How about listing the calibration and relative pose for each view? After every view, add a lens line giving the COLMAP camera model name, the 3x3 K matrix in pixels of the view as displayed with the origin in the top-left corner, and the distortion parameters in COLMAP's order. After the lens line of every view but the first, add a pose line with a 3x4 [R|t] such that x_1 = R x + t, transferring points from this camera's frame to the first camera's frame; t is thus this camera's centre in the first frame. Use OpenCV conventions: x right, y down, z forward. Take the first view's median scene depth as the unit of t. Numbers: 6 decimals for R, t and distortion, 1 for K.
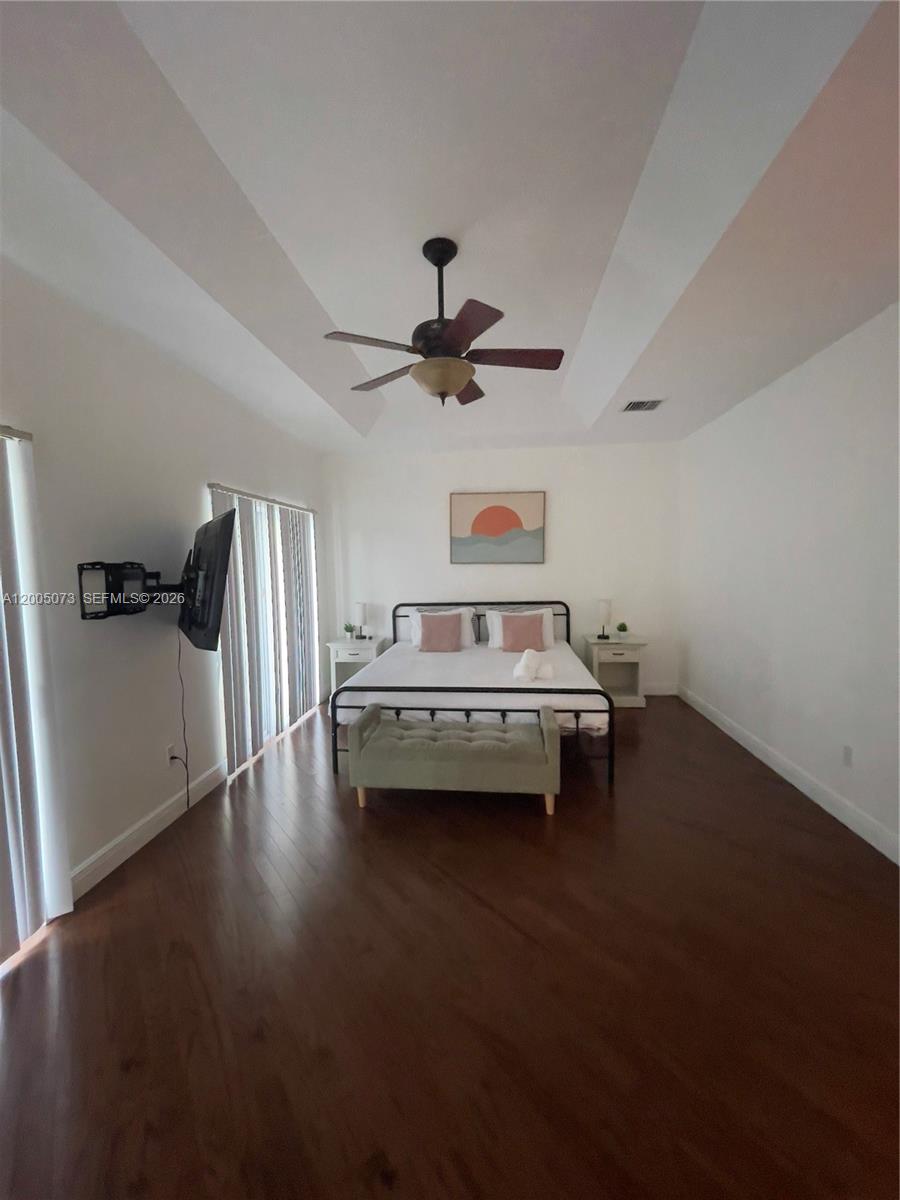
lens RADIAL K [[490.1, 0, 446.2], [0, 490.1, 594.1], [0, 0, 1]] dist [-0.001468, -0.001034]
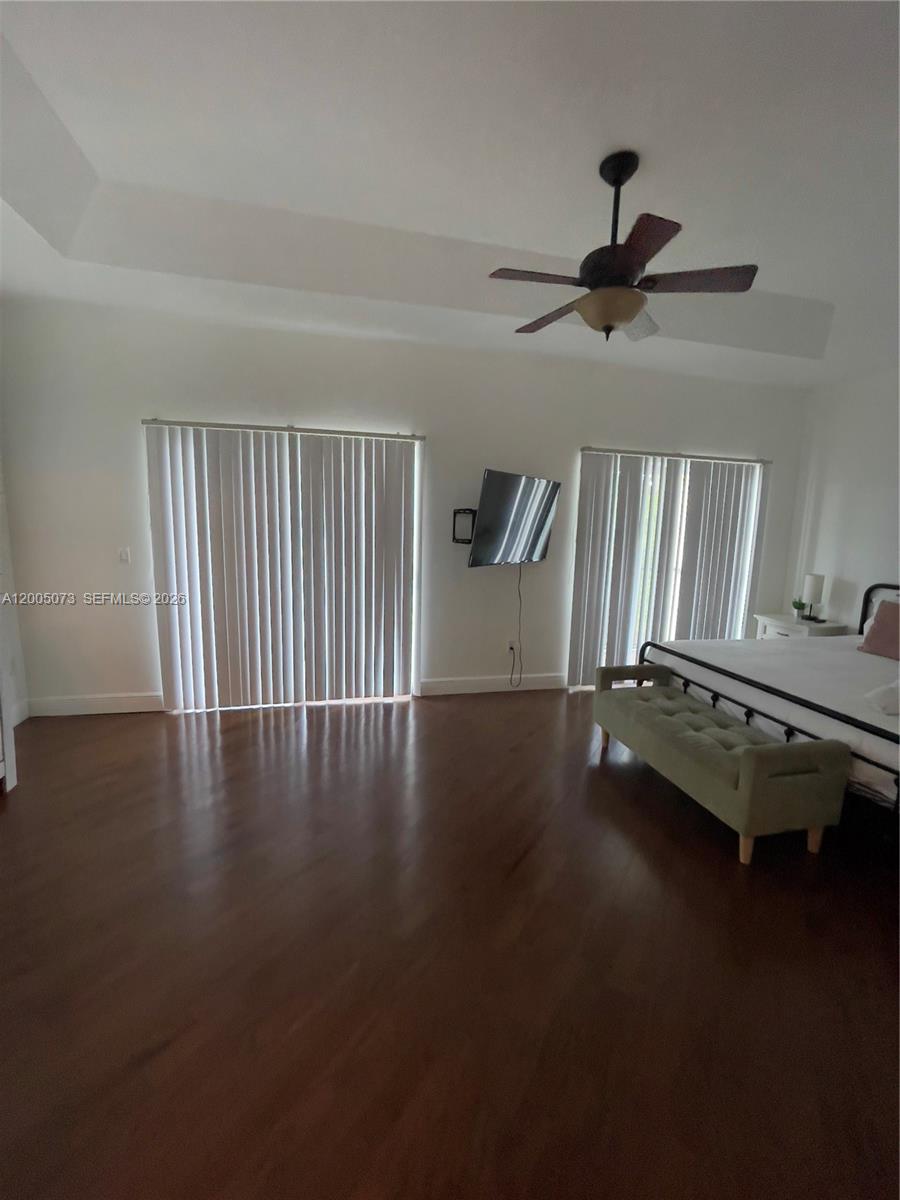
lens RADIAL K [[490.1, 0, 446.2], [0, 490.1, 600.9], [0, 0, 1]] dist [-0.001468, -0.001034]
pose [[0.325681, 0.176304, -0.928896, 0.583036], [-0.099288, 0.983406, 0.151839, -0.002861], [0.940252, 0.042777, 0.337782, 0.274426]]
